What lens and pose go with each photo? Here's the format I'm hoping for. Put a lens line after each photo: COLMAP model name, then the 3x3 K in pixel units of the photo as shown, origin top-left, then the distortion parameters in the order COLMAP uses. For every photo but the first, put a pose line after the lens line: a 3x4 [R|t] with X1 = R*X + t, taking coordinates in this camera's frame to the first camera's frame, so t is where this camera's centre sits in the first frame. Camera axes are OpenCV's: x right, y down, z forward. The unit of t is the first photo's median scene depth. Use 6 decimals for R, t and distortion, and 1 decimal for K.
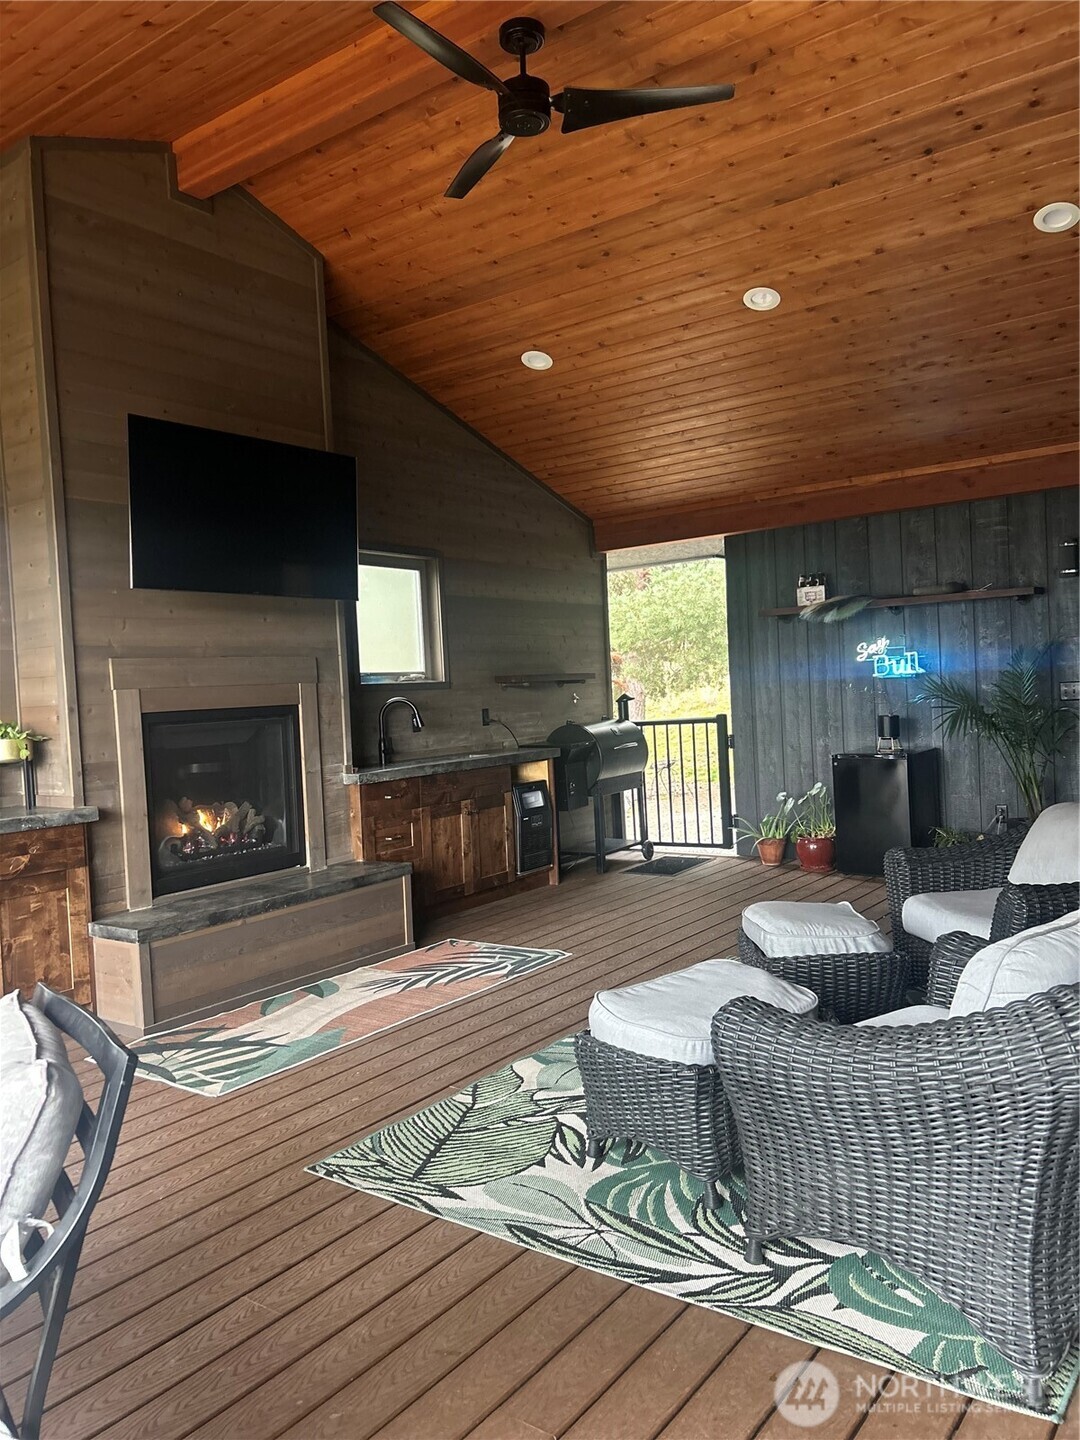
lens RADIAL K [[1084.5, 0, 535.7], [0, 1084.5, 723.4], [0, 0, 1]] dist [0.045509, -0.044379]
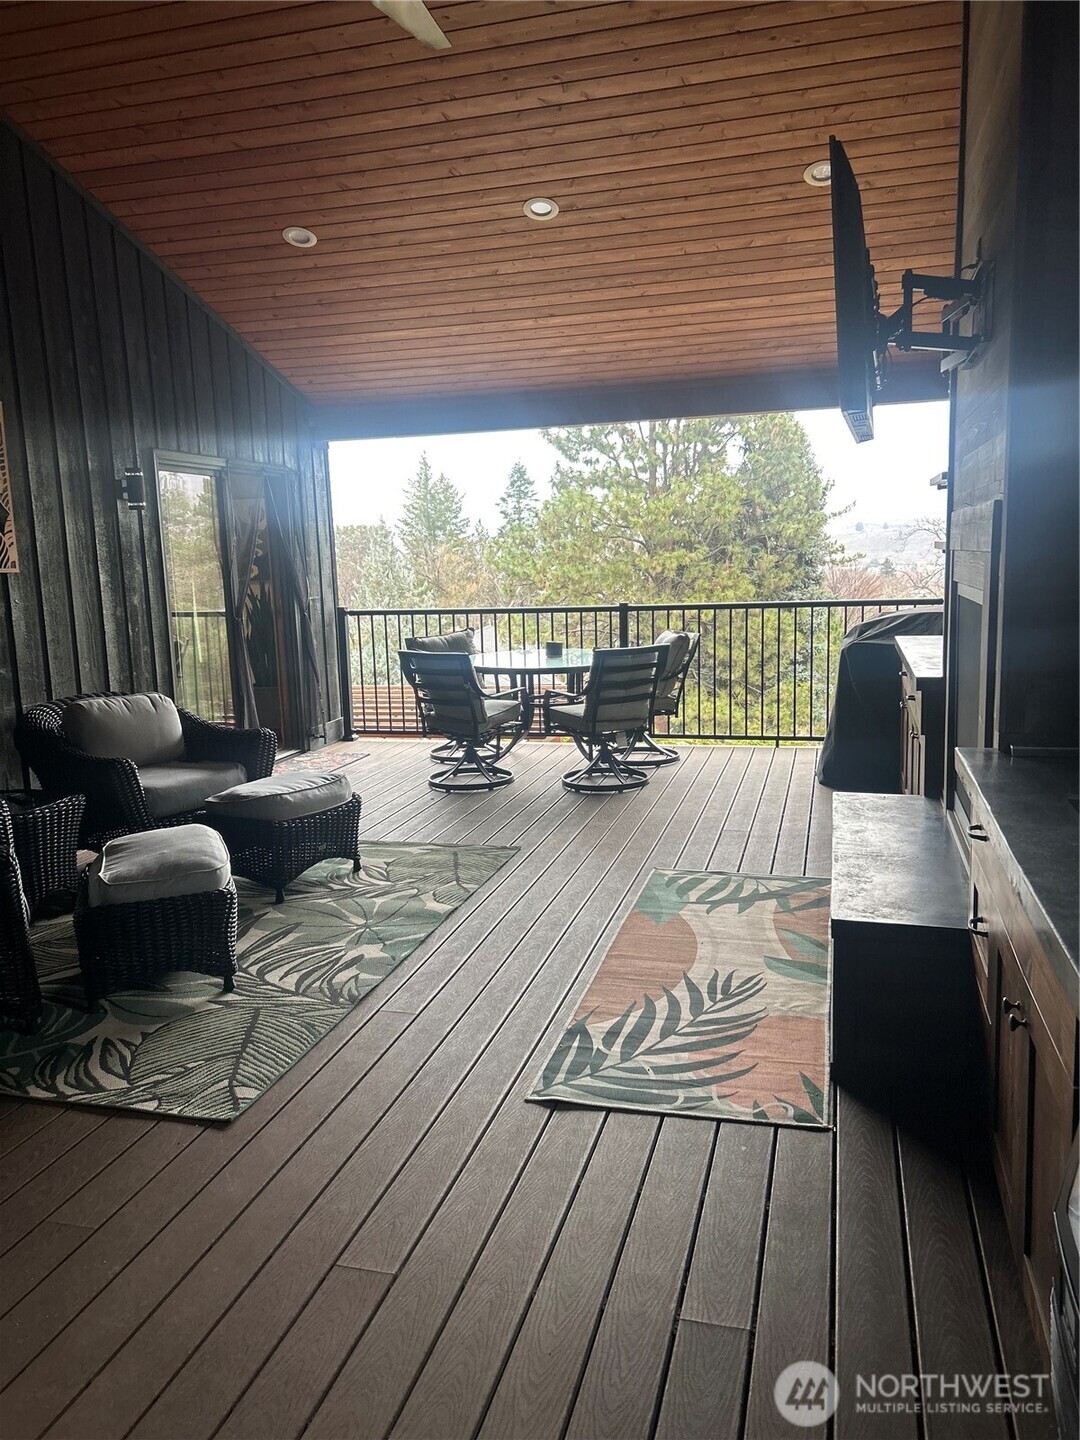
lens RADIAL K [[1060.0, 0, 540.0], [0, 1060.0, 720.0], [0, 0, 1]] dist [0.046036, -0.038584]
pose [[-0.929596, 0.132909, -0.343784, 0.198261], [0.064436, 0.976960, 0.203463, -0.085615], [0.362905, 0.166987, -0.916742, 1.570745]]
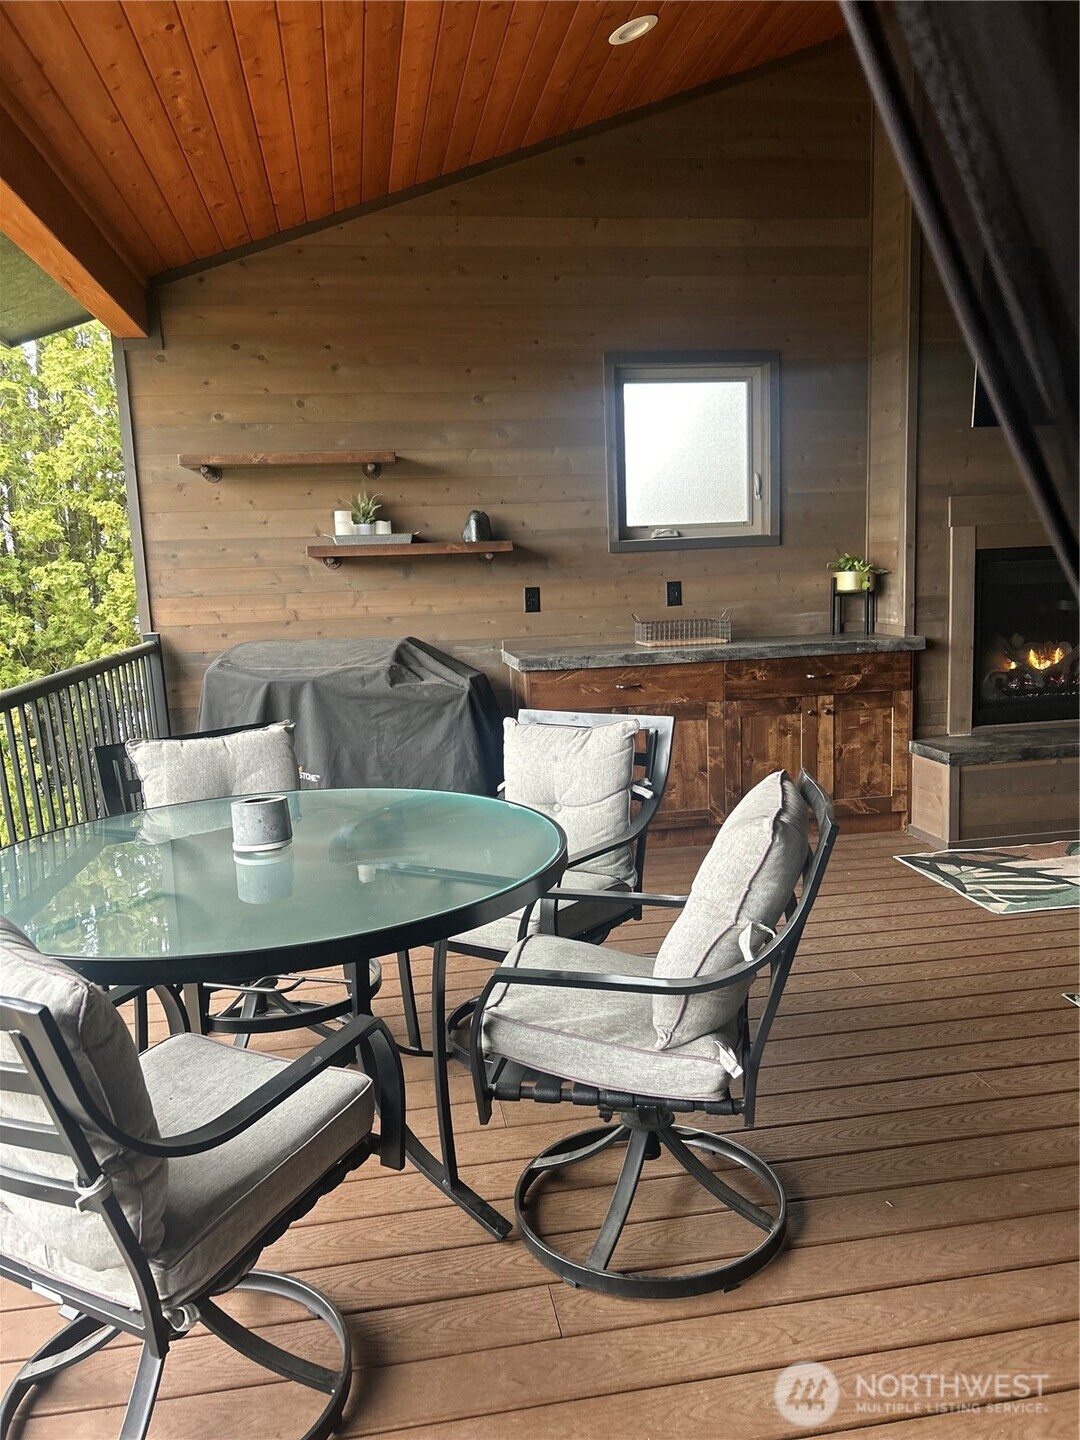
lens RADIAL K [[1079.8, 0, 543.9], [0, 1079.8, 724.9], [0, 0, 1]] dist [0.125696, -0.279466]
pose [[0.720293, 0.126819, -0.681978, 0.070922], [-0.020220, 0.986567, 0.162103, -0.005086], [0.693375, -0.102972, 0.713182, -0.043266]]
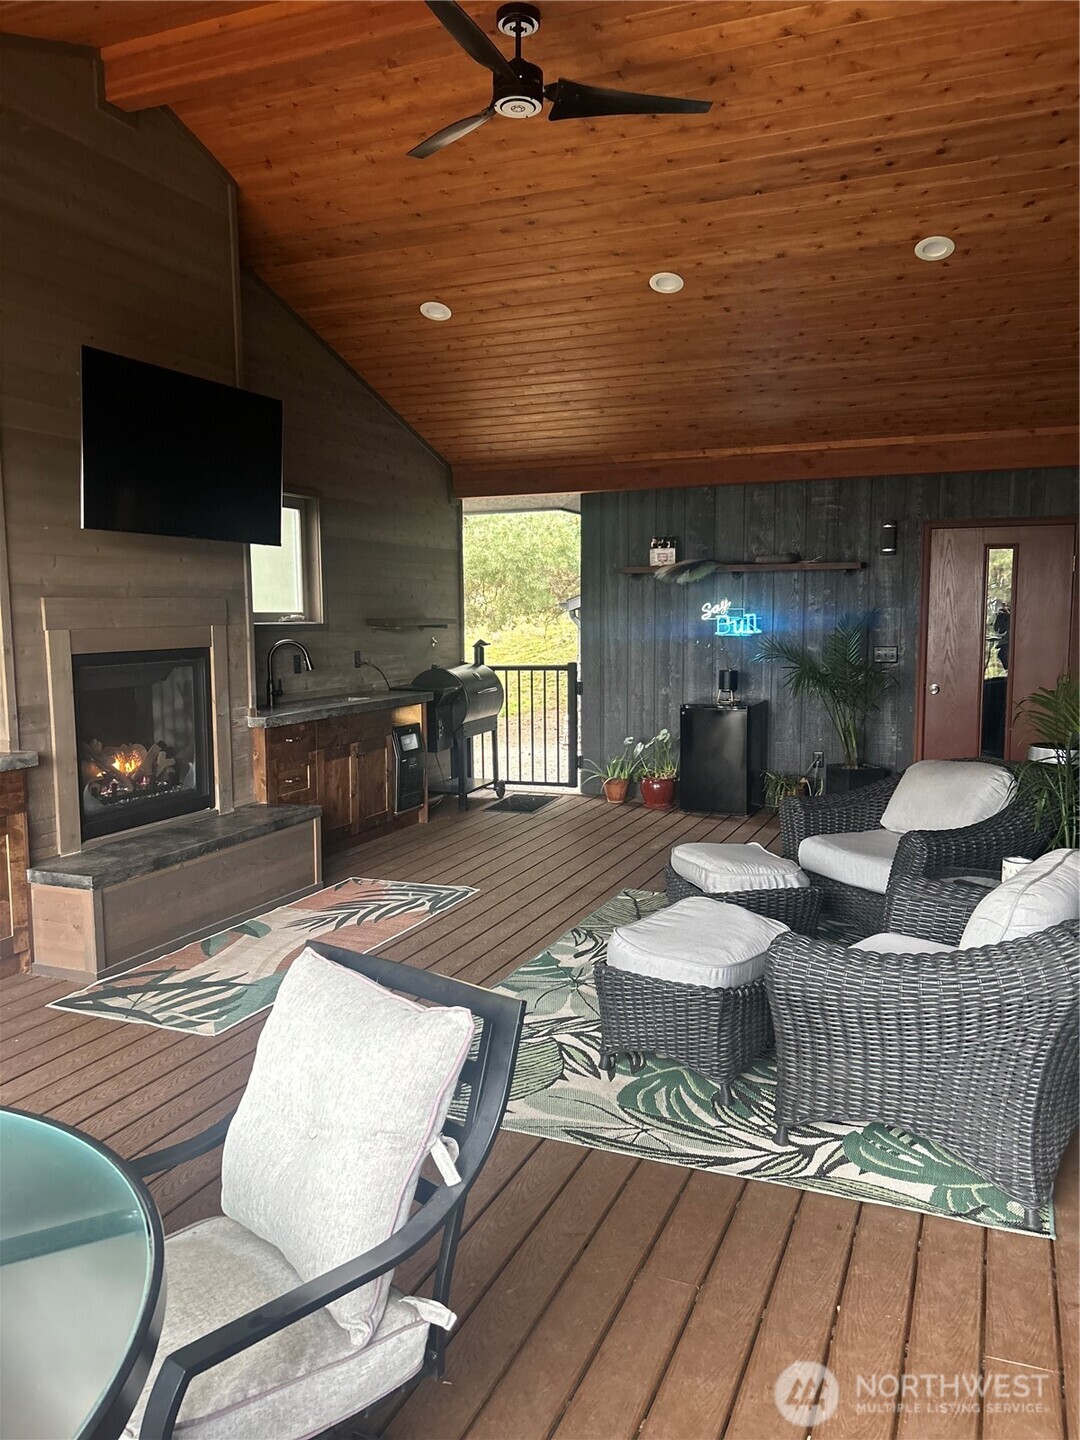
lens RADIAL K [[1085.3, 0, 538.8], [0, 1085.3, 725.3], [0, 0, 1]] dist [0.042878, -0.041733]
pose [[0.970925, 0.017968, 0.238708, -0.182039], [-0.034340, 0.997320, 0.064608, -0.022885], [-0.236907, -0.070927, 0.968940, -0.044553]]
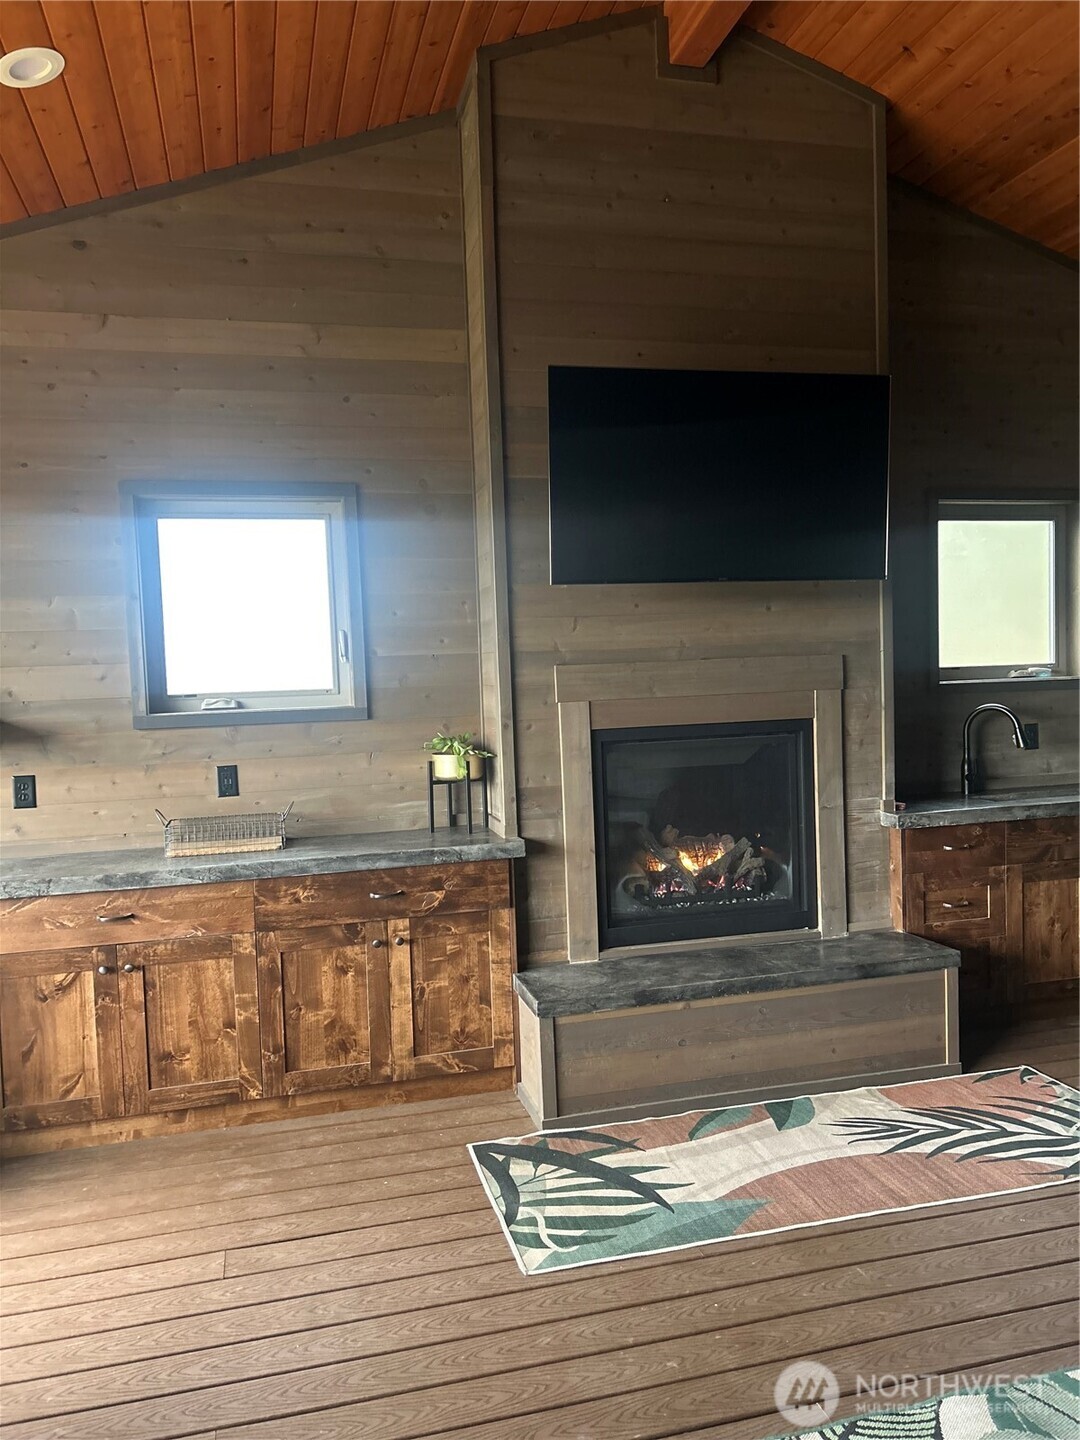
lens RADIAL K [[1086.2, 0, 541.4], [0, 1086.2, 723.9], [0, 0, 1]] dist [0.056126, -0.052647]
pose [[0.777974, 0.054295, -0.625946, 0.123295], [-0.023575, 0.998080, 0.057274, -0.058379], [0.627854, -0.029800, 0.777760, 0.319488]]
